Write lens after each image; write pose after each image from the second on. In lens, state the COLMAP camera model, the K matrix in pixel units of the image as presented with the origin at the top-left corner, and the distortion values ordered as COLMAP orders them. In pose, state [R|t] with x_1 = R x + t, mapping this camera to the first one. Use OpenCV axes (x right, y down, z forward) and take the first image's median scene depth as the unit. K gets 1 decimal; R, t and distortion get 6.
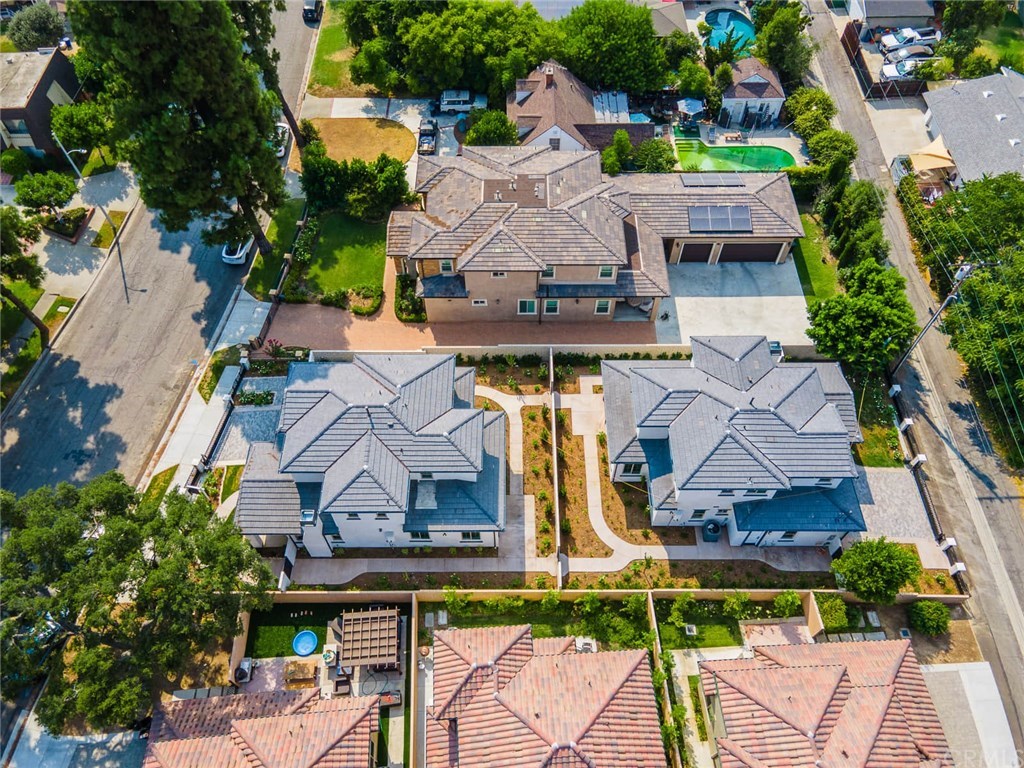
lens RADIAL K [[745.9, 0, 512.0], [0, 745.9, 384.0], [0, 0, 1]] dist [0.048901, 0.004121]
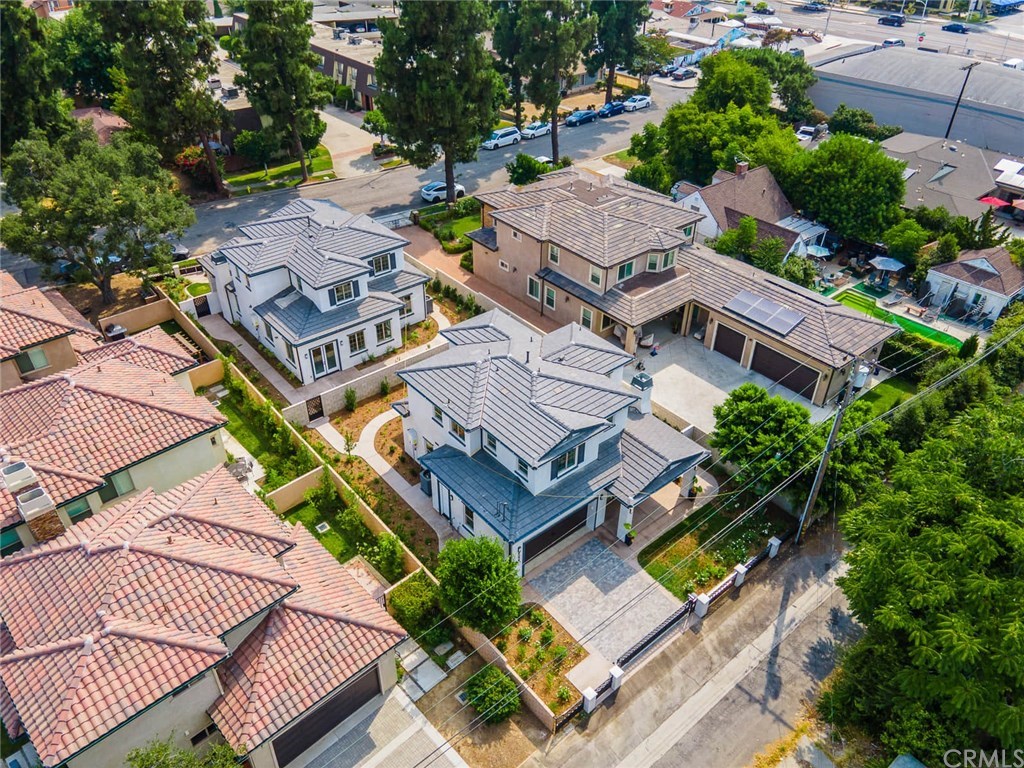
lens RADIAL K [[745.9, 0, 512.0], [0, 745.9, 384.0], [0, 0, 1]] dist [0.048901, 0.004121]
pose [[0.640469, 0.454770, -0.618856, 0.698731], [-0.637549, 0.764112, -0.098302, 0.115902], [0.428171, 0.457511, 0.779329, 0.263895]]
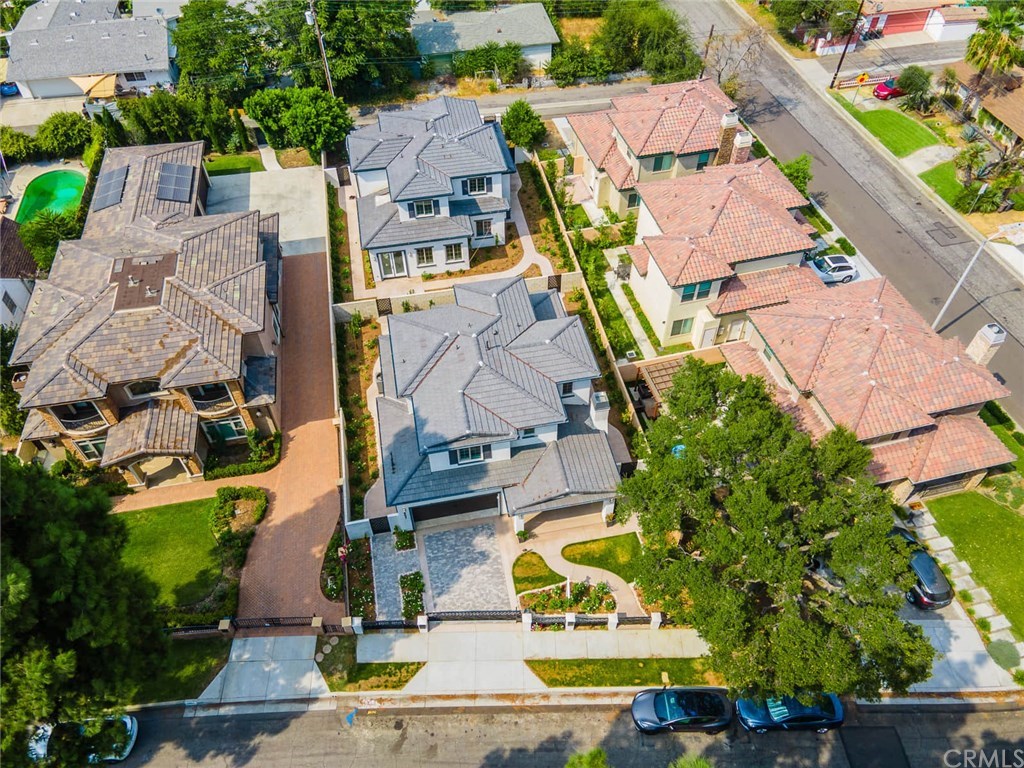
lens RADIAL K [[771.8, 0, 512.0], [0, 771.8, 384.0], [0, 0, 1]] dist [0.040054, 0.001385]
pose [[-0.198083, -0.719347, 0.665810, -0.708152], [0.806435, 0.266510, 0.527860, -0.351145], [-0.557159, 0.641492, 0.527315, 0.416773]]
